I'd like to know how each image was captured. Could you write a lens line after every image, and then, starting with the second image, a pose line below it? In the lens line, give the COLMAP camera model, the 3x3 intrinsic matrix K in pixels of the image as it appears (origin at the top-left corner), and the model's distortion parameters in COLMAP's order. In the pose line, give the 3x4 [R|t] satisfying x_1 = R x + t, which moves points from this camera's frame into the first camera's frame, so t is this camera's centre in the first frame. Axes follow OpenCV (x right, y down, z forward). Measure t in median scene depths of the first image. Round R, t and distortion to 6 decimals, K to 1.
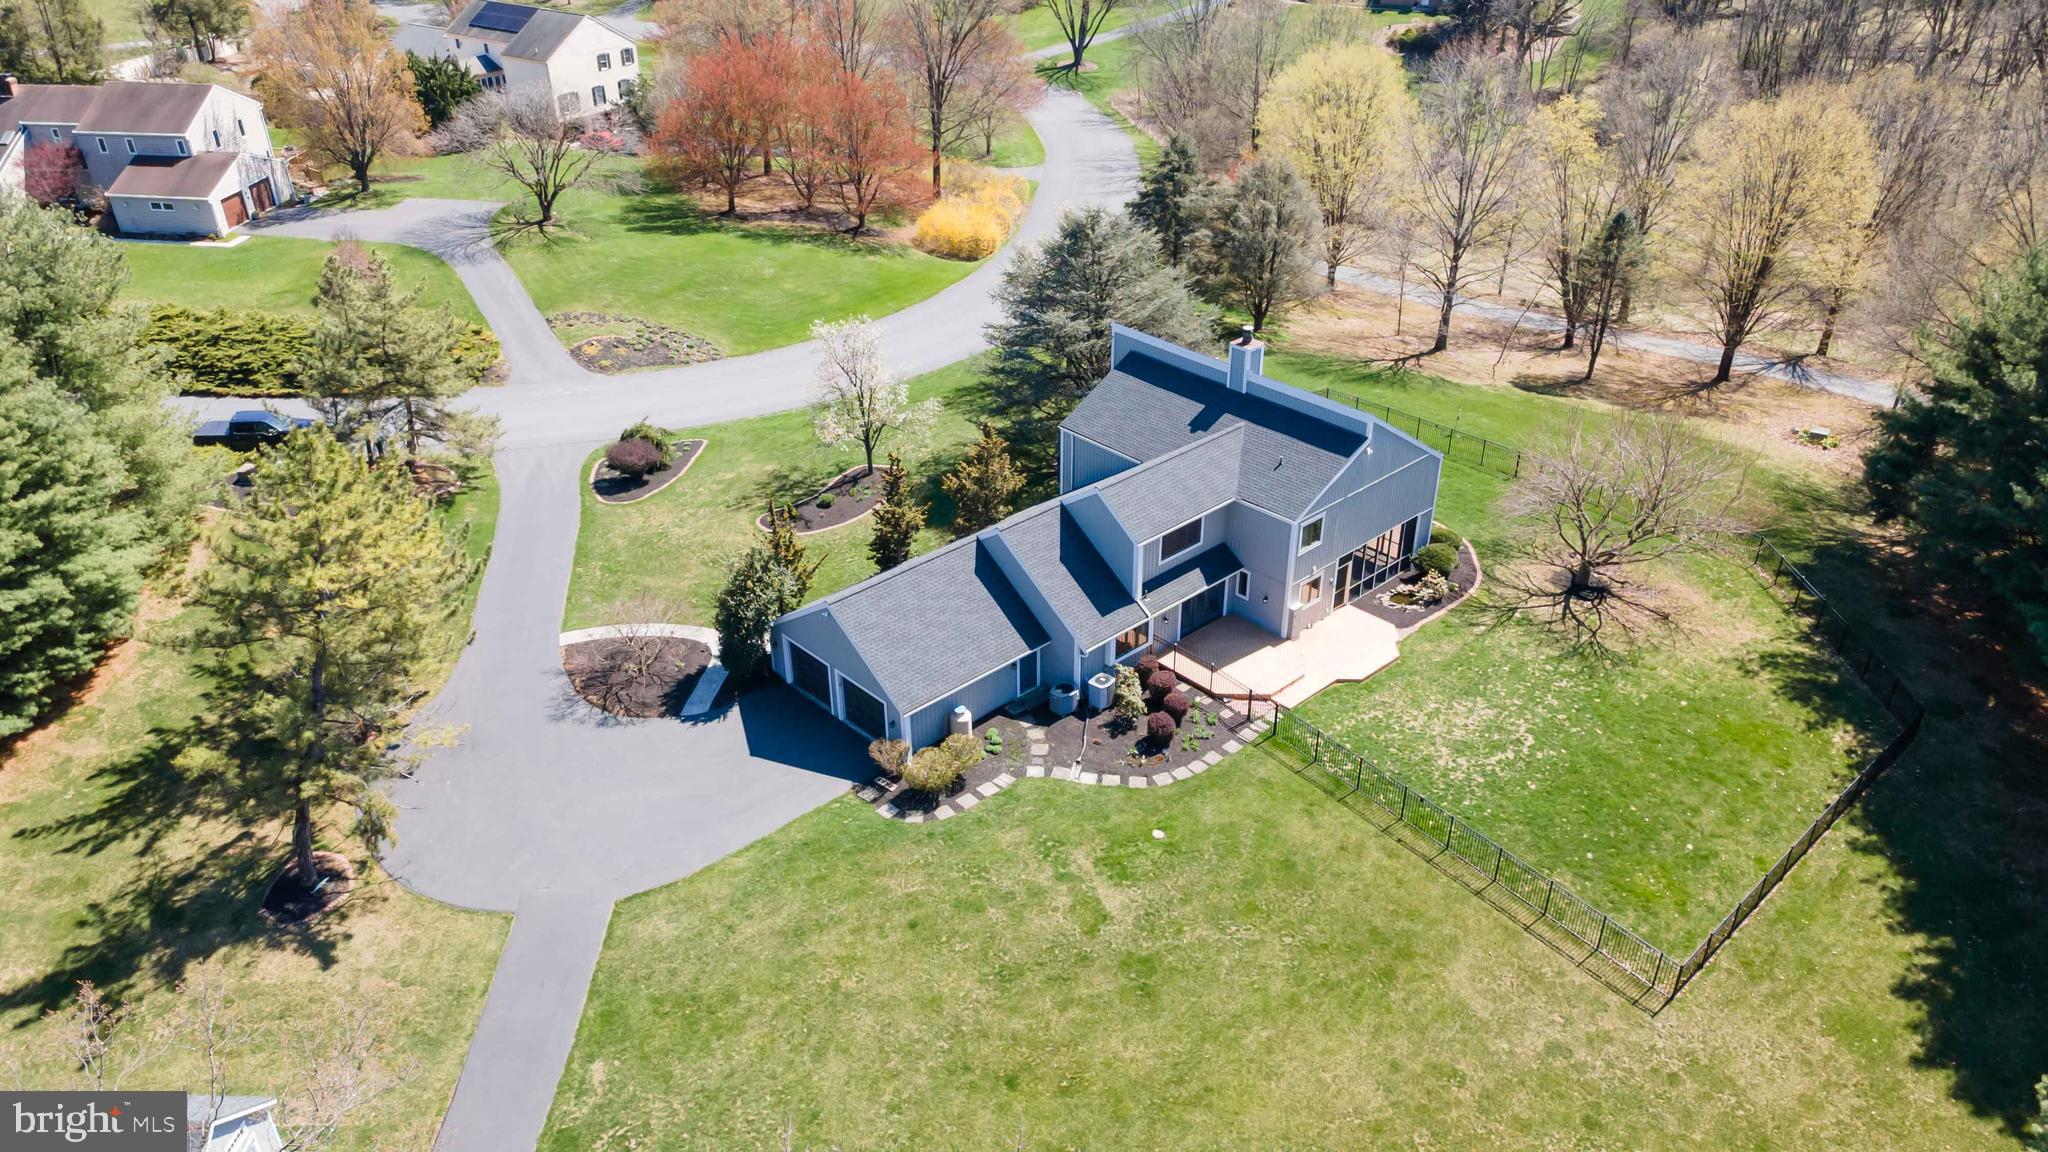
lens RADIAL K [[1495.4, 0, 1024.0], [0, 1495.4, 576.0], [0, 0, 1]] dist [0.037647, -0.004223]
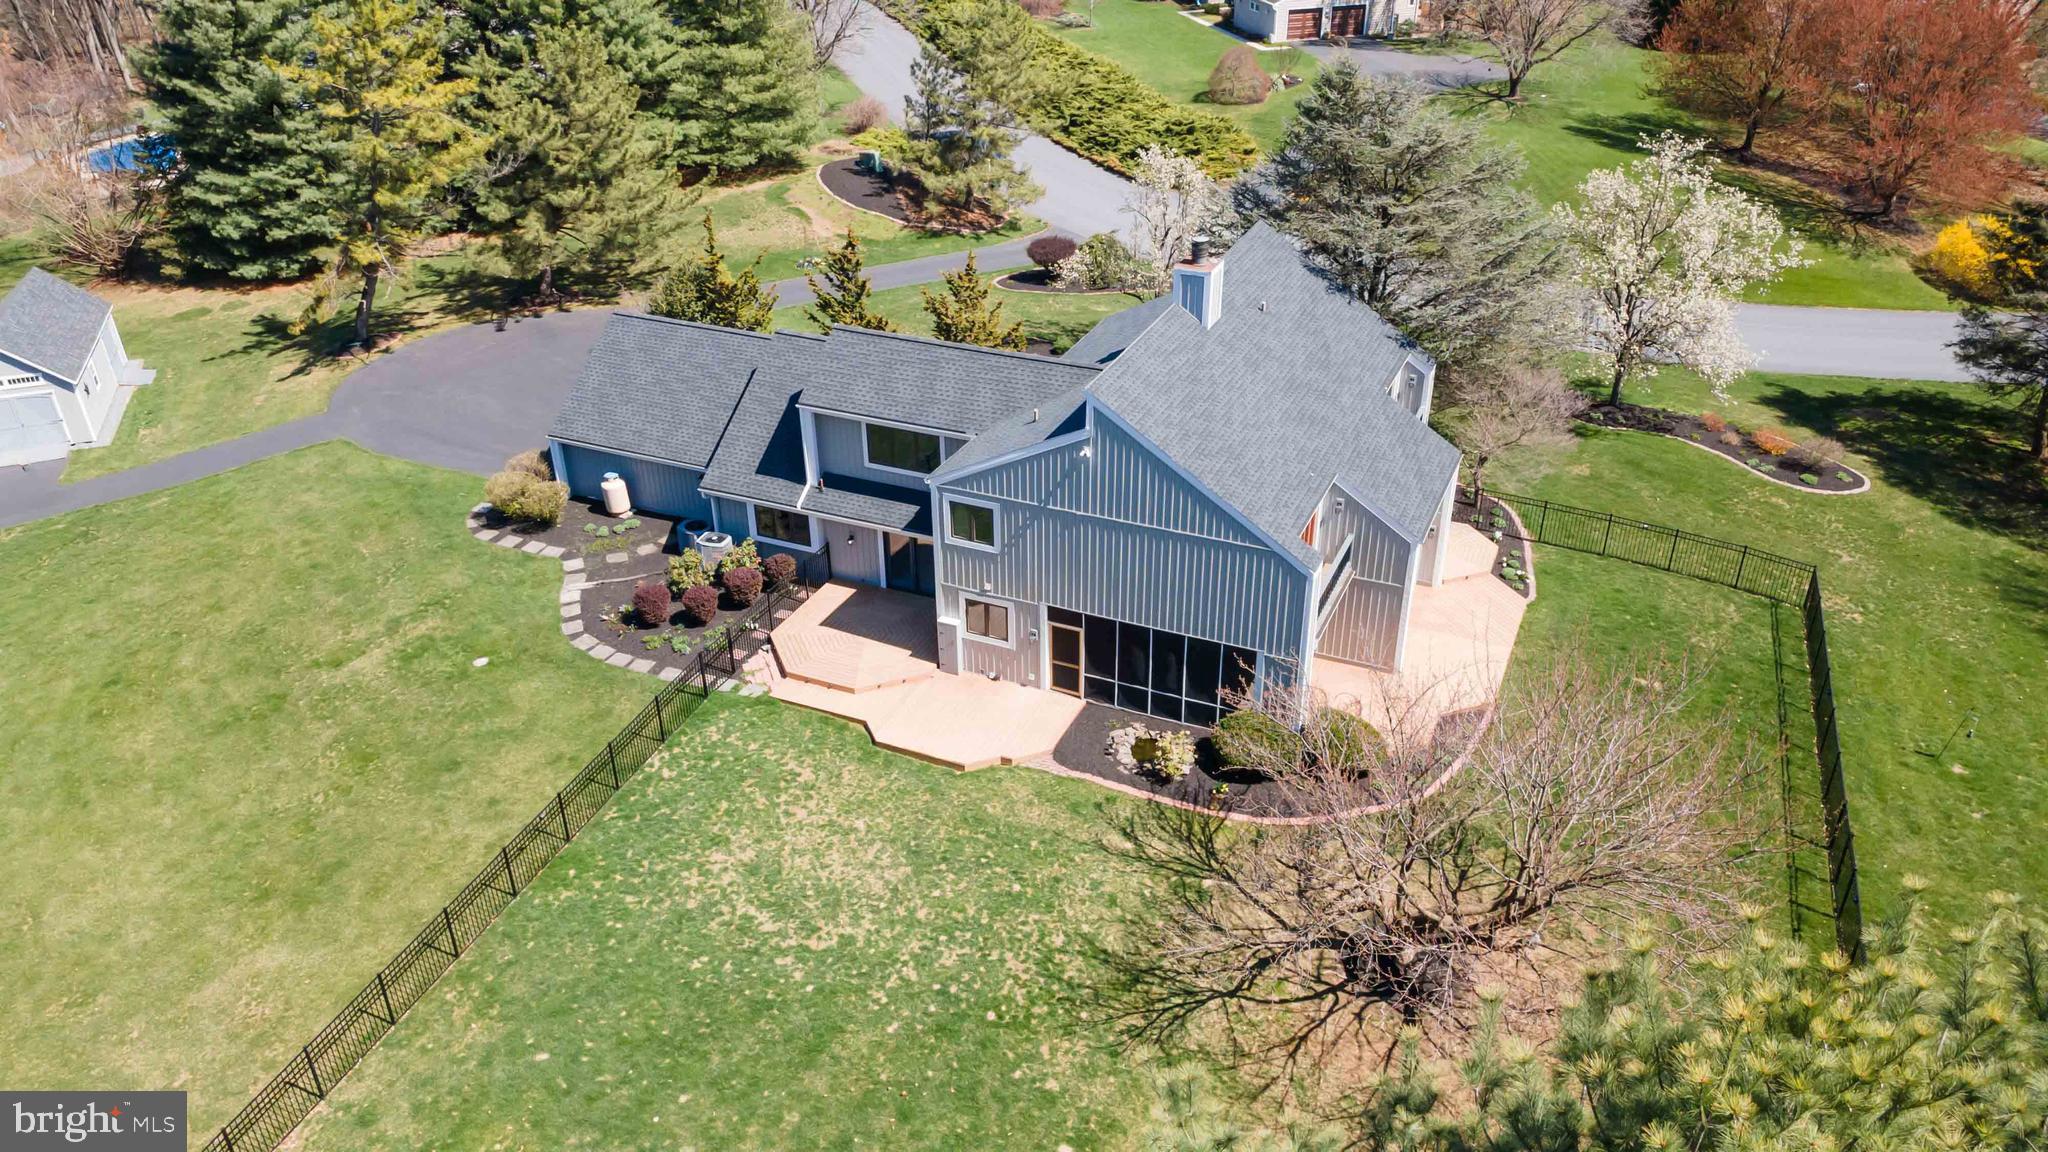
lens RADIAL K [[1505.4, 0, 1020.6], [0, 1505.4, 574.3], [0, 0, 1]] dist [-0.005190, 0.101857]
pose [[0.391684, 0.459138, -0.797356, 0.730370], [-0.455071, 0.849852, 0.265823, -0.192302], [0.799684, 0.258735, 0.541813, 0.677977]]
